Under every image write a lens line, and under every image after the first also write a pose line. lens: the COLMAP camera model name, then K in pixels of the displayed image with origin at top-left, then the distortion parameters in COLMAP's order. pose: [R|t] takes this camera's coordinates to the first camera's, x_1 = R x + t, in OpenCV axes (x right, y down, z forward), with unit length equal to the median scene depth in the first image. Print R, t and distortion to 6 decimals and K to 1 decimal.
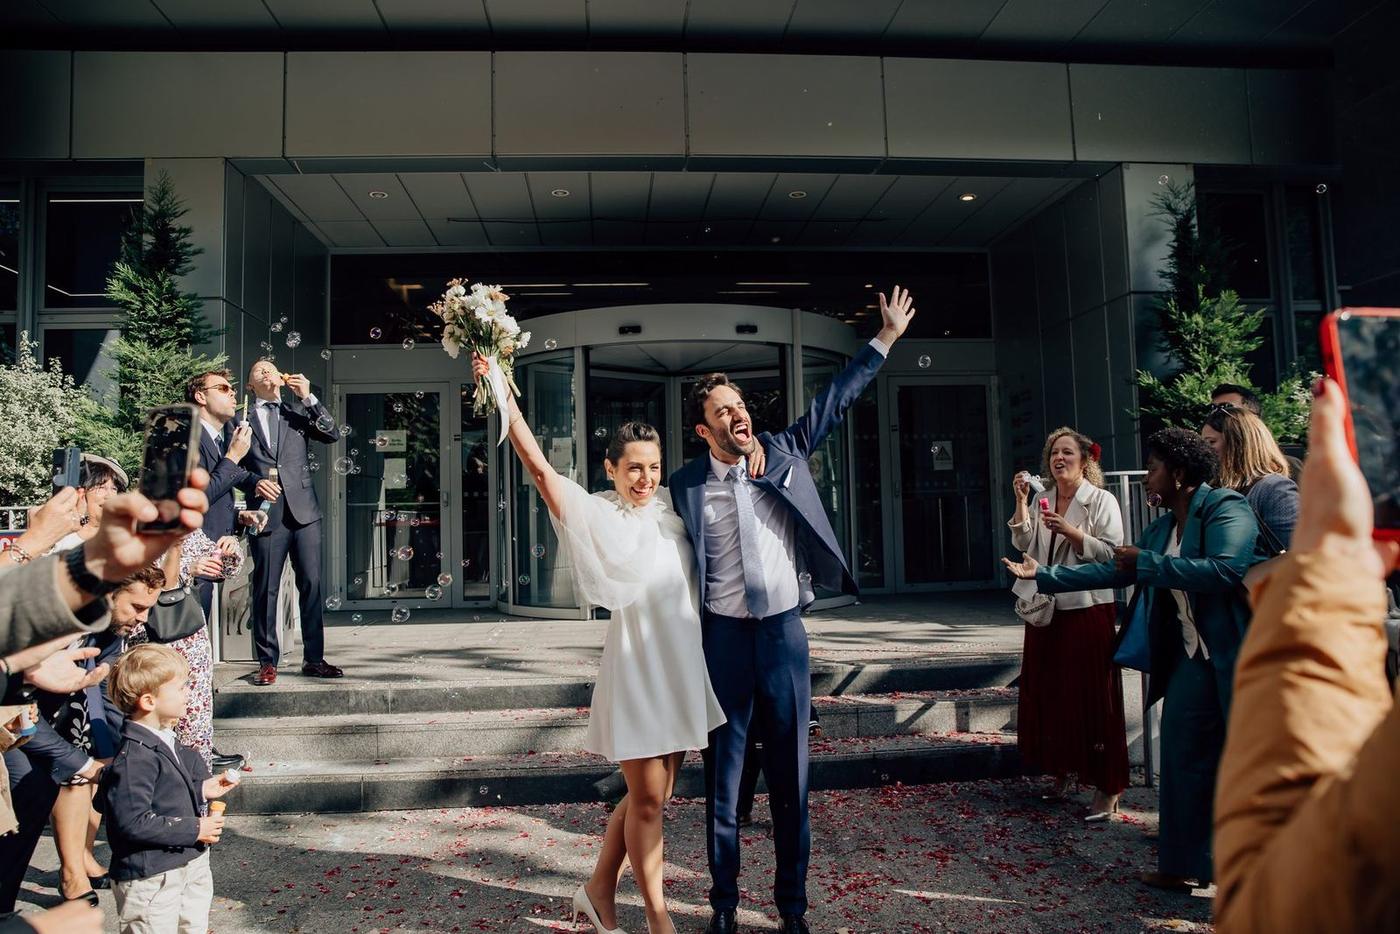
lens RADIAL K [[1028.9, 0, 669.1], [0, 1028.9, 461.3], [0, 0, 1]] dist [-0.039184, 0.000443]
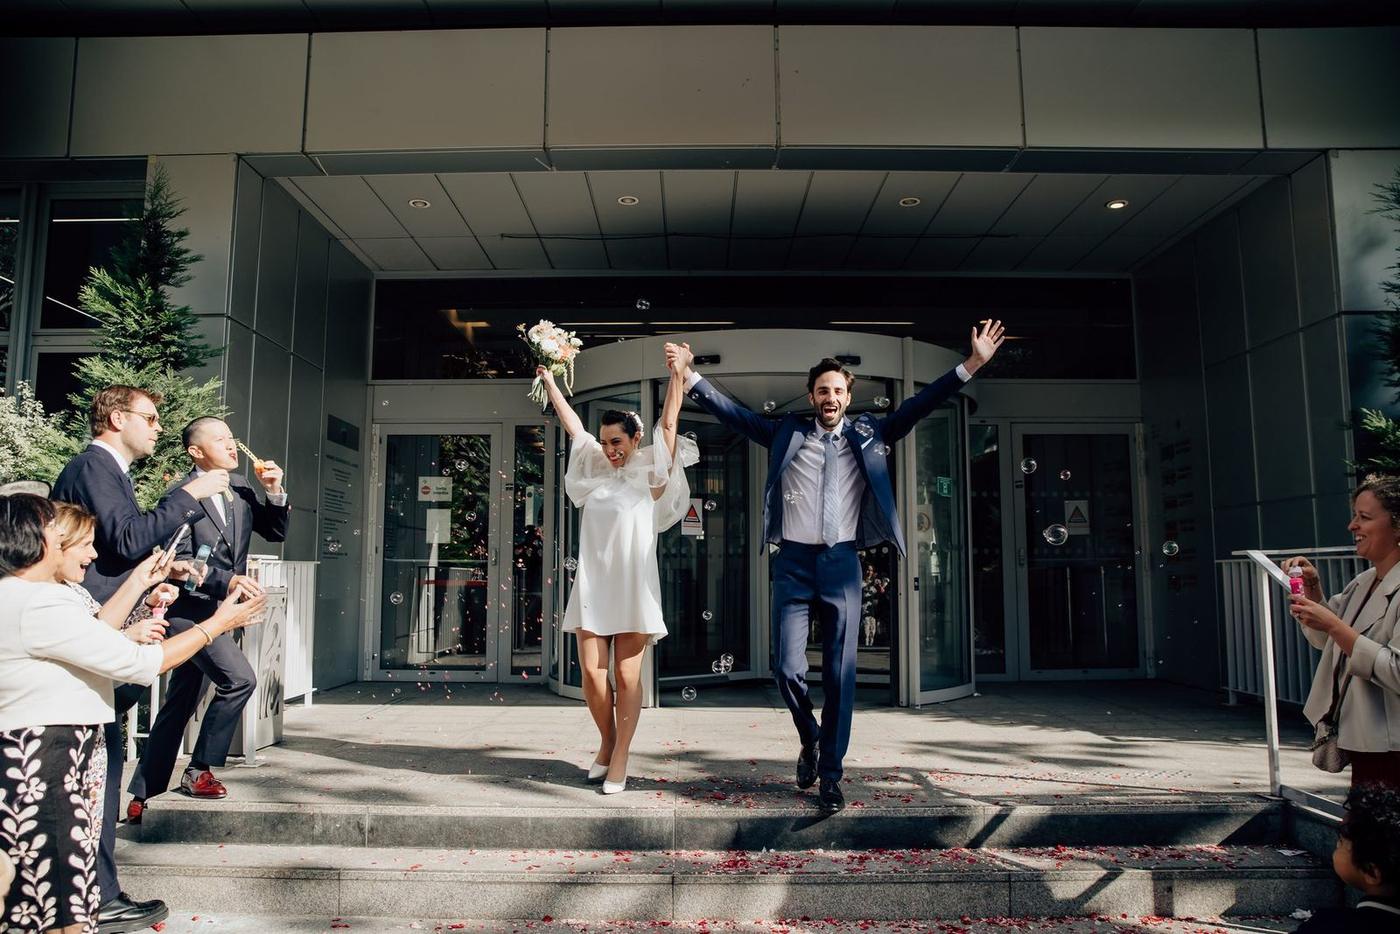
lens RADIAL K [[873.2, 0, 694.4], [0, 873.2, 489.4], [0, 0, 1]] dist [-0.127562, 0.075316]
pose [[0.997212, 0.017172, -0.072620, 0.005446], [-0.019681, 0.999229, -0.033982, 0.001503], [0.071980, 0.035317, 0.996781, 0.335240]]
